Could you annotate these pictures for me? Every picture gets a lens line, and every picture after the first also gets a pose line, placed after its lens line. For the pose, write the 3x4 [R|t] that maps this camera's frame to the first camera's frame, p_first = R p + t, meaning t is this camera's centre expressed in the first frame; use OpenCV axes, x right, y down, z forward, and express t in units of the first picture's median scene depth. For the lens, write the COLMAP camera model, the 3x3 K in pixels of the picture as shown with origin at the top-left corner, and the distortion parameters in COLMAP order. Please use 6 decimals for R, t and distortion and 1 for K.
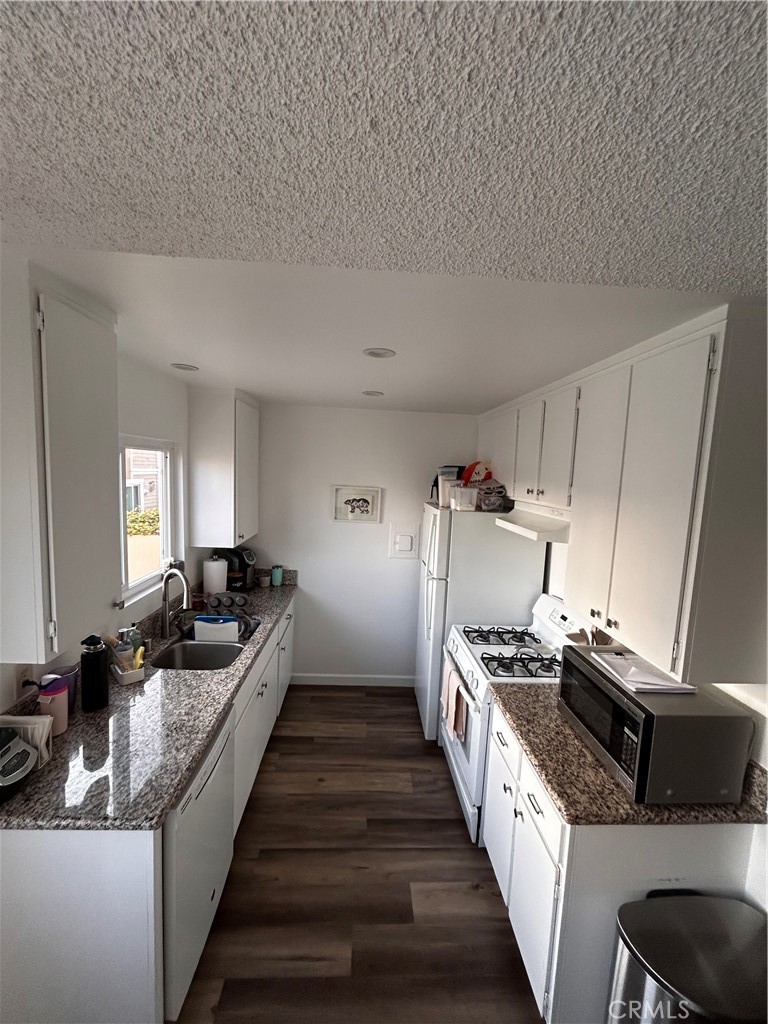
lens RADIAL K [[412.1, 0, 384.0], [0, 412.1, 512.0], [0, 0, 1]] dist [-0.001708, 0.000147]
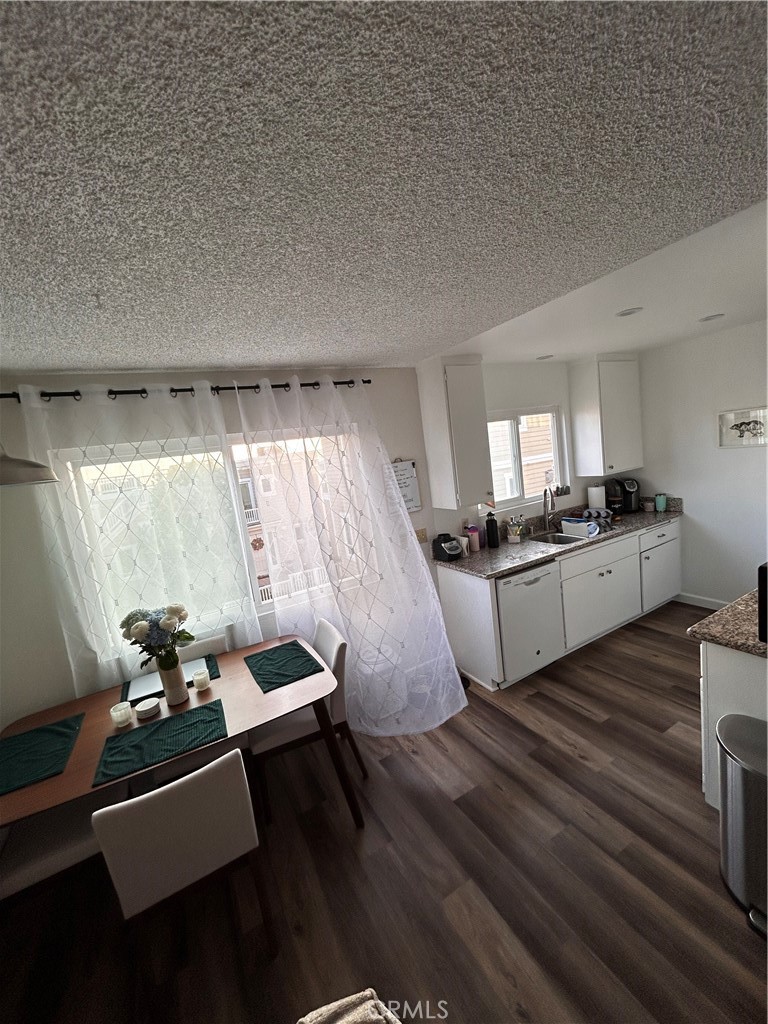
lens RADIAL K [[412.1, 0, 384.0], [0, 412.1, 512.0], [0, 0, 1]] dist [-0.001708, 0.000147]
pose [[0.427040, 0.026317, -0.903850, 0.511874], [0.061119, 0.996450, 0.057890, 0.080219], [0.902165, -0.079963, 0.423915, -0.197232]]
